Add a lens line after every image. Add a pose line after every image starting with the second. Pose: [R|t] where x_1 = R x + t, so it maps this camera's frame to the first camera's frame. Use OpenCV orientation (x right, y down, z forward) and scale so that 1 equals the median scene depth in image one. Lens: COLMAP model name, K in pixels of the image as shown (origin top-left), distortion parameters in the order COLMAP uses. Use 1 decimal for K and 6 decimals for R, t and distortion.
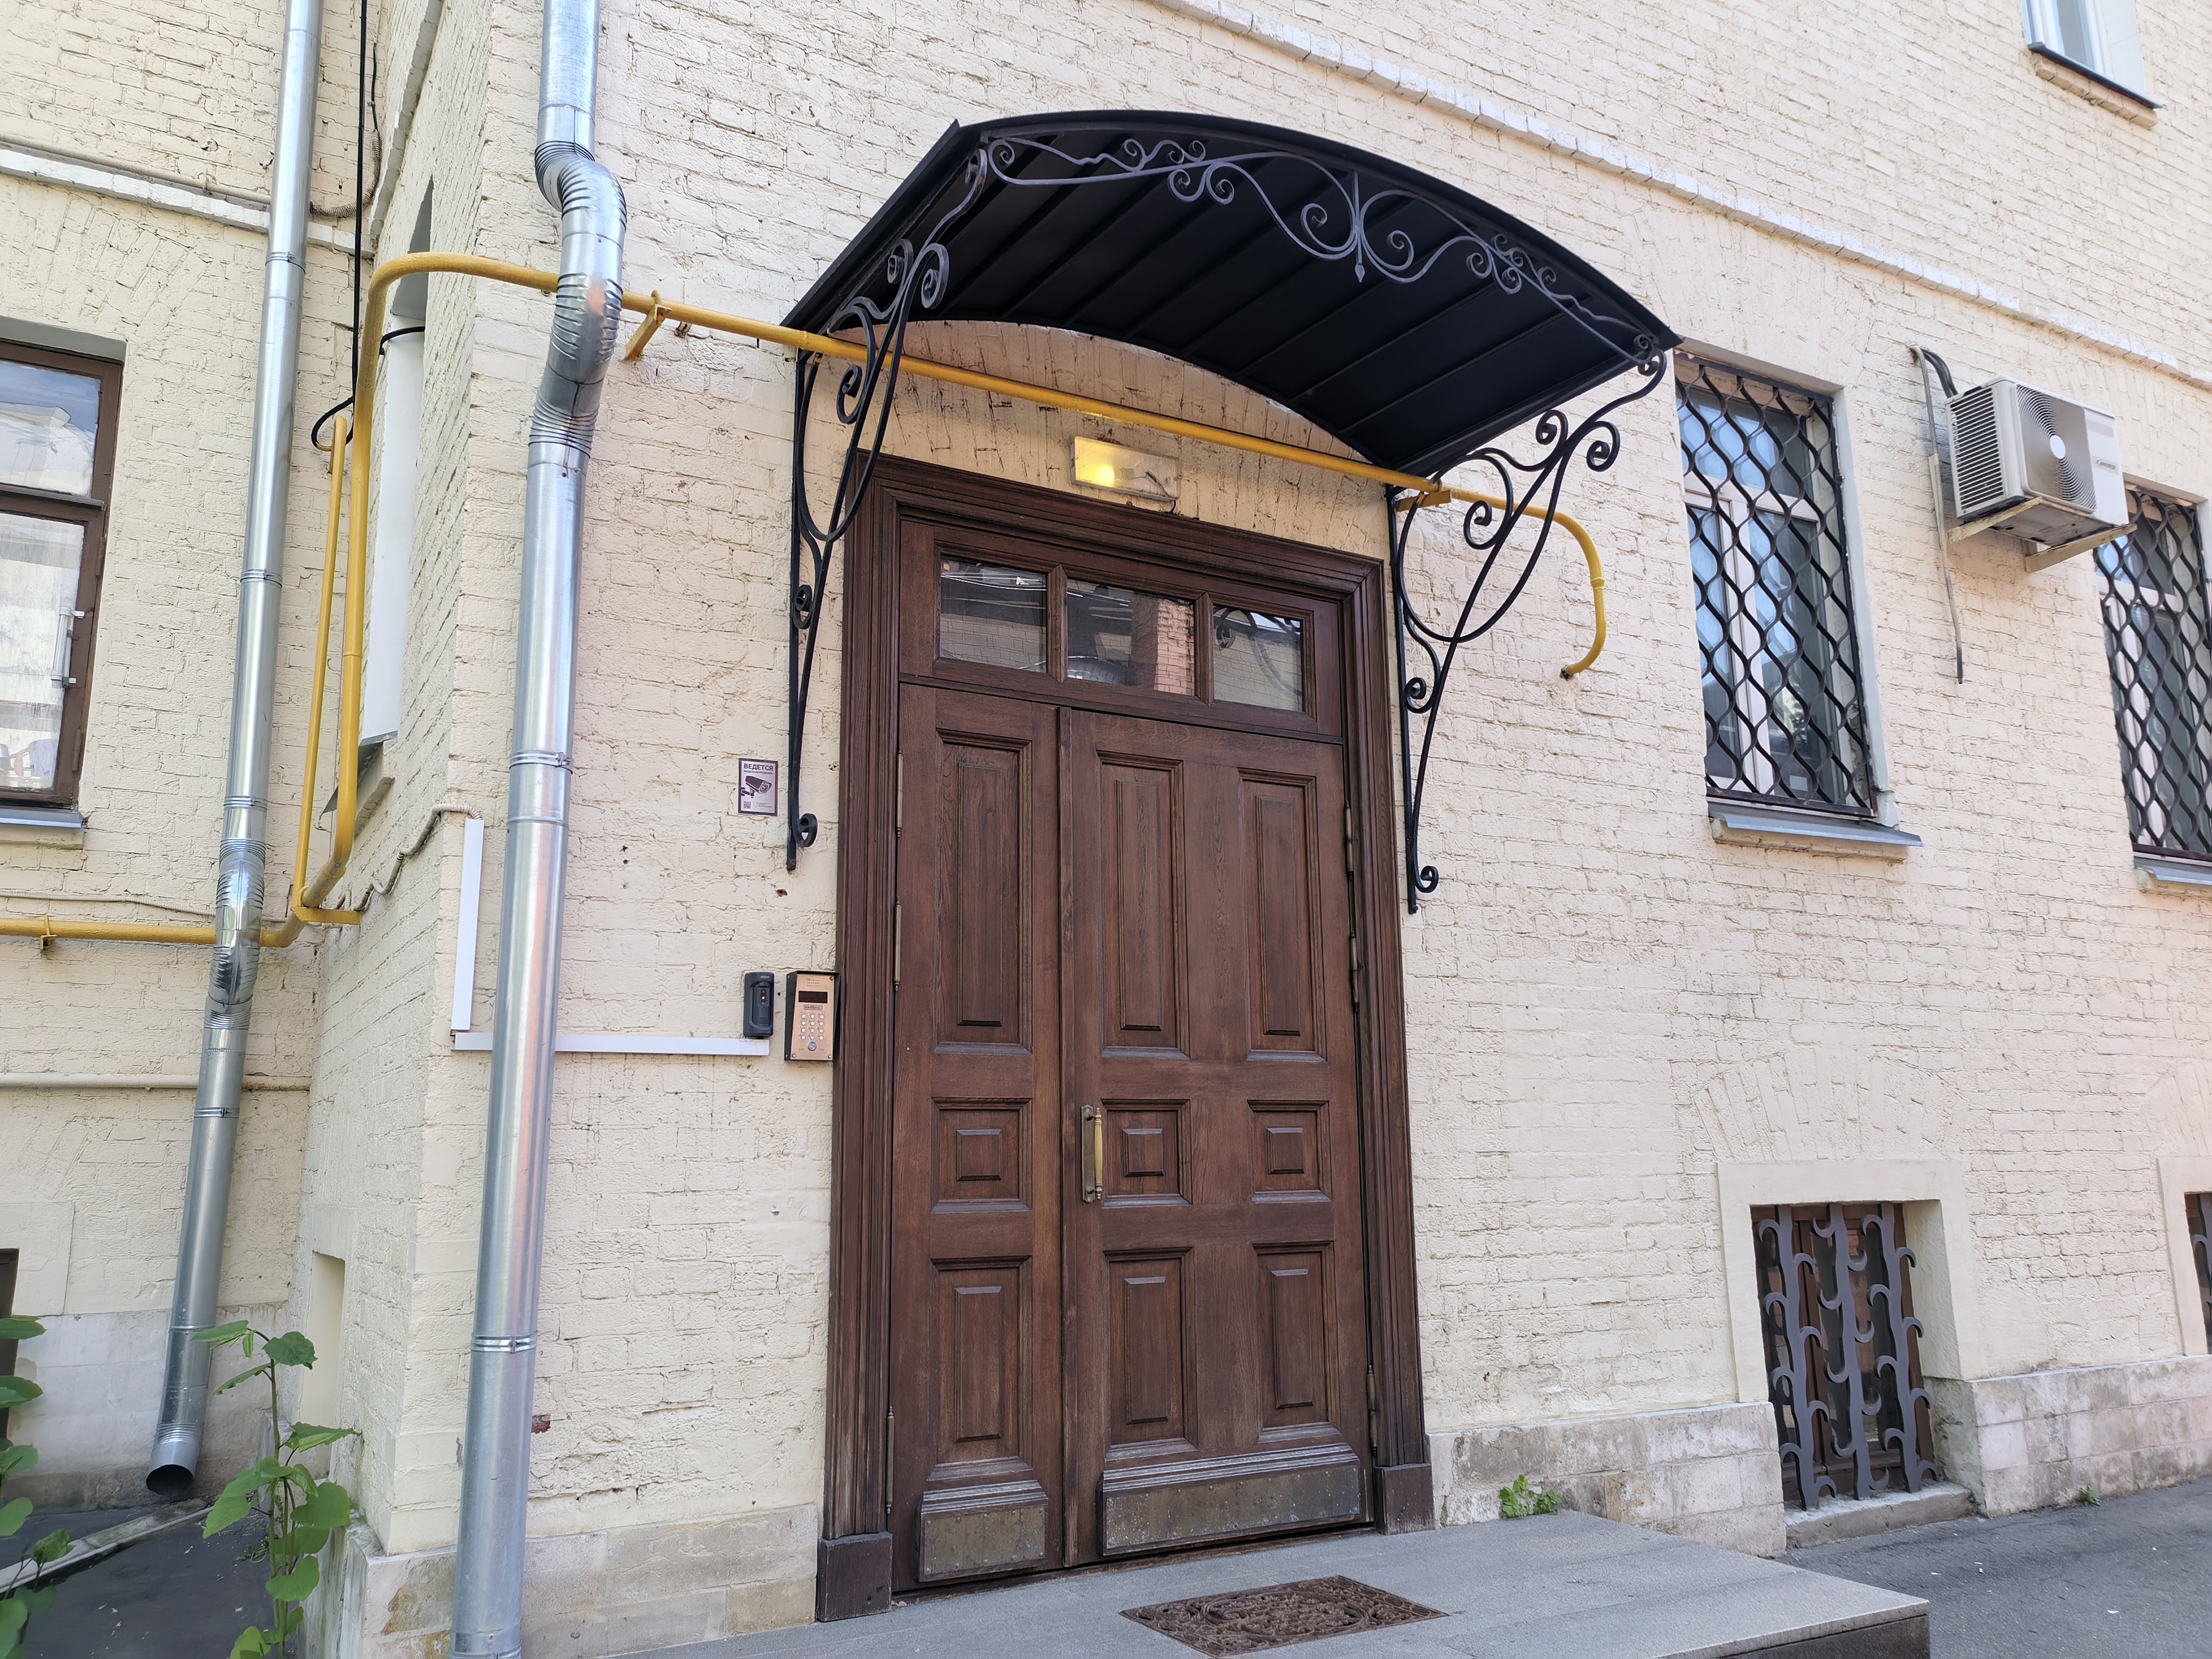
lens RADIAL K [[1725.8, 0, 1112.6], [0, 1725.8, 843.7], [0, 0, 1]] dist [0.051528, -0.021094]
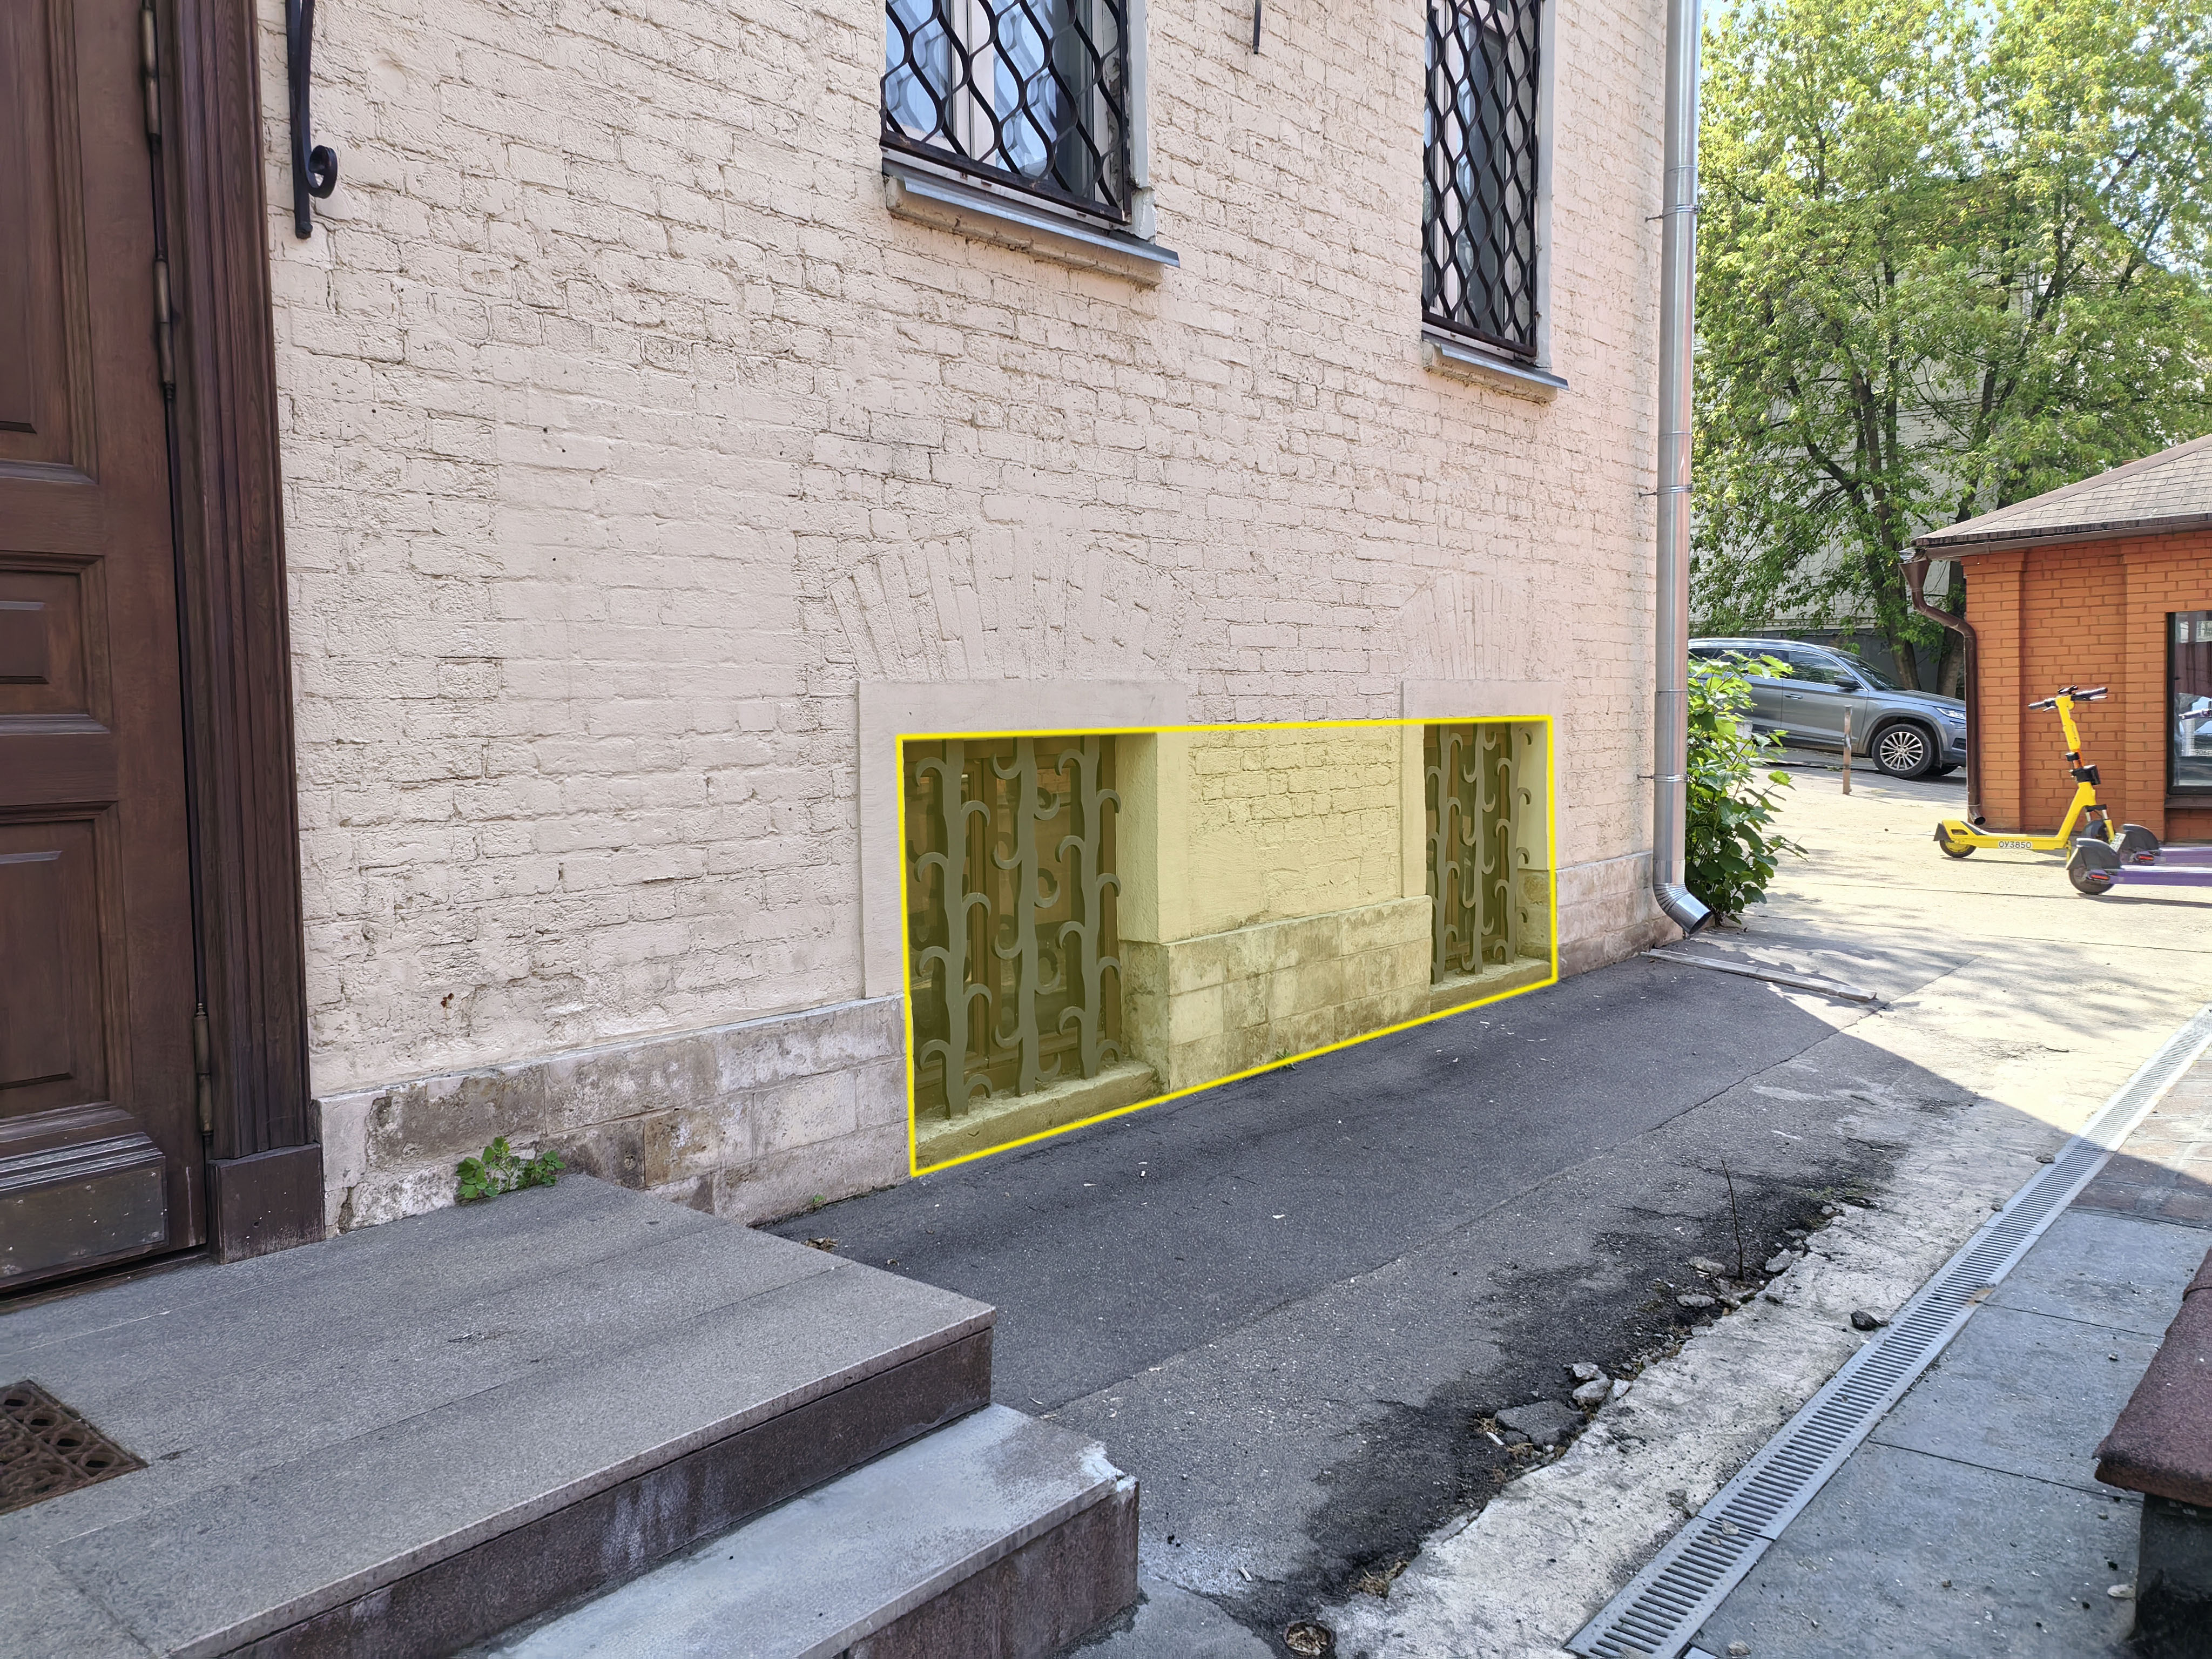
lens RADIAL K [[1725.8, 0, 1103.6], [0, 1725.8, 829.7], [0, 0, 1]] dist [0.051528, -0.021094]
pose [[0.940282, -0.016645, 0.339988, 0.198562], [-0.071801, 0.966633, 0.245898, 0.060919], [-0.332736, -0.255625, 0.907713, 0.306470]]
